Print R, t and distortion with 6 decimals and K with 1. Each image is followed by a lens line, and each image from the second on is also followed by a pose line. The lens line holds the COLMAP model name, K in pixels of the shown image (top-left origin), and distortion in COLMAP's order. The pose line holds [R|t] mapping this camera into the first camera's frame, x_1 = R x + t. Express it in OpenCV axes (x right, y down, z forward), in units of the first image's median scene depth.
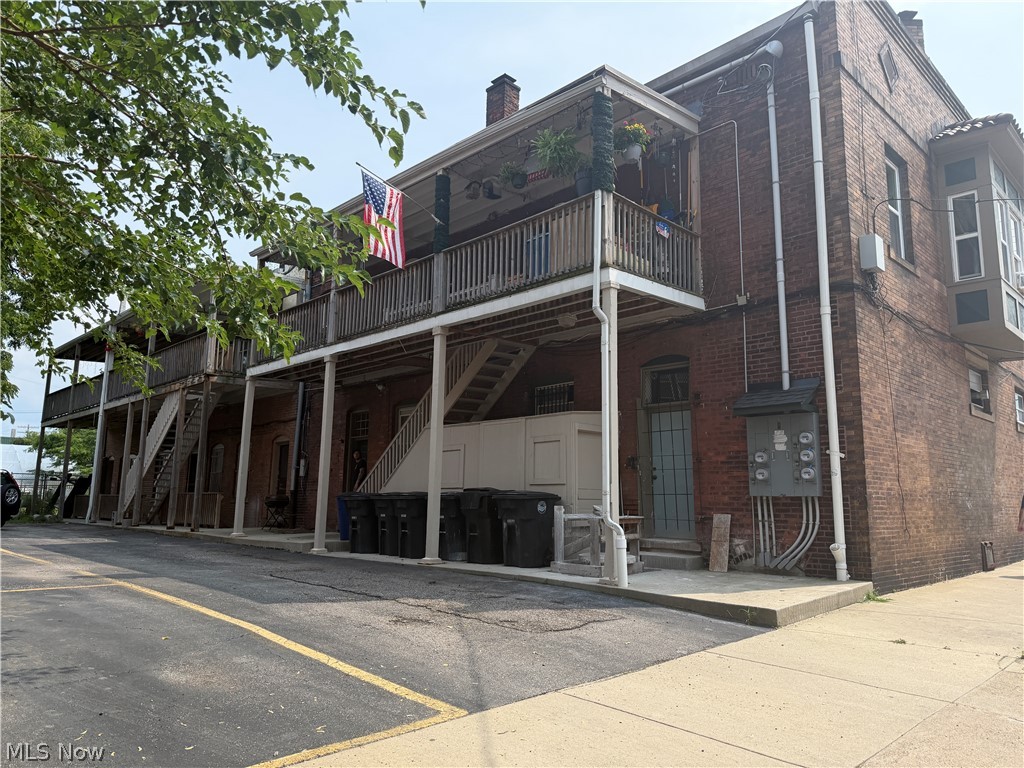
lens RADIAL K [[707.1, 0, 512.0], [0, 707.1, 384.0], [0, 0, 1]] dist [0.144995, -0.280554]
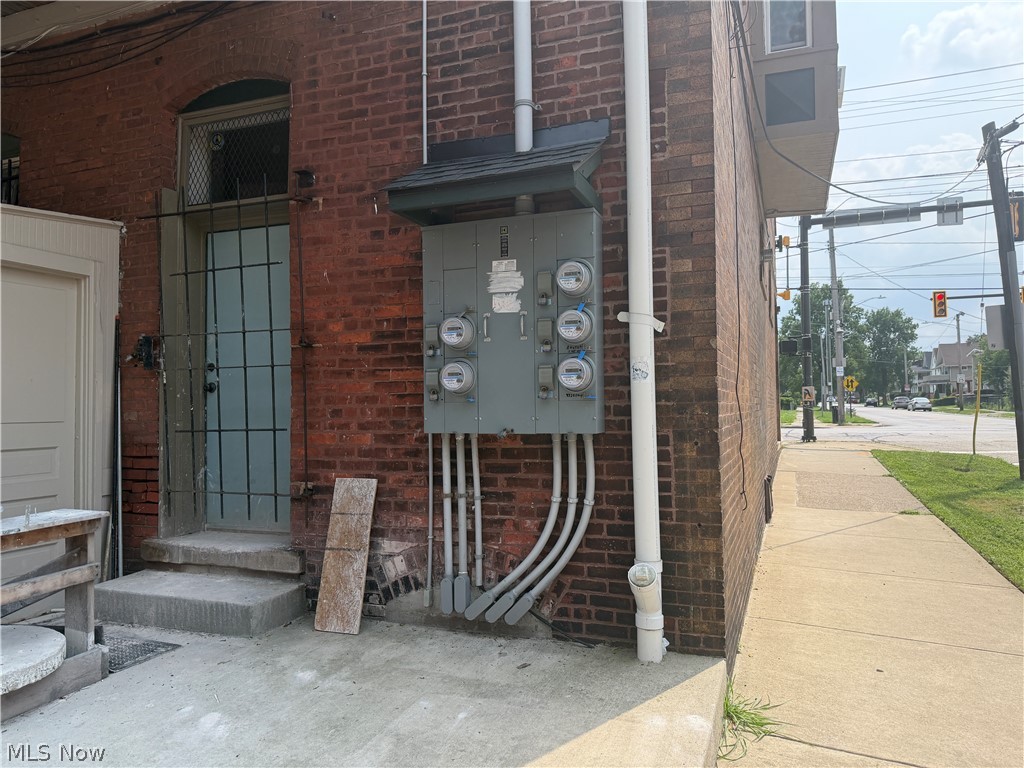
lens RADIAL K [[707.1, 0, 512.0], [0, 707.1, 384.0], [0, 0, 1]] dist [0.144995, -0.280554]
pose [[0.908099, -0.010601, 0.418621, 0.213276], [-0.045873, 0.991145, 0.124610, 0.079762], [-0.416235, -0.132362, 0.899571, 0.635839]]
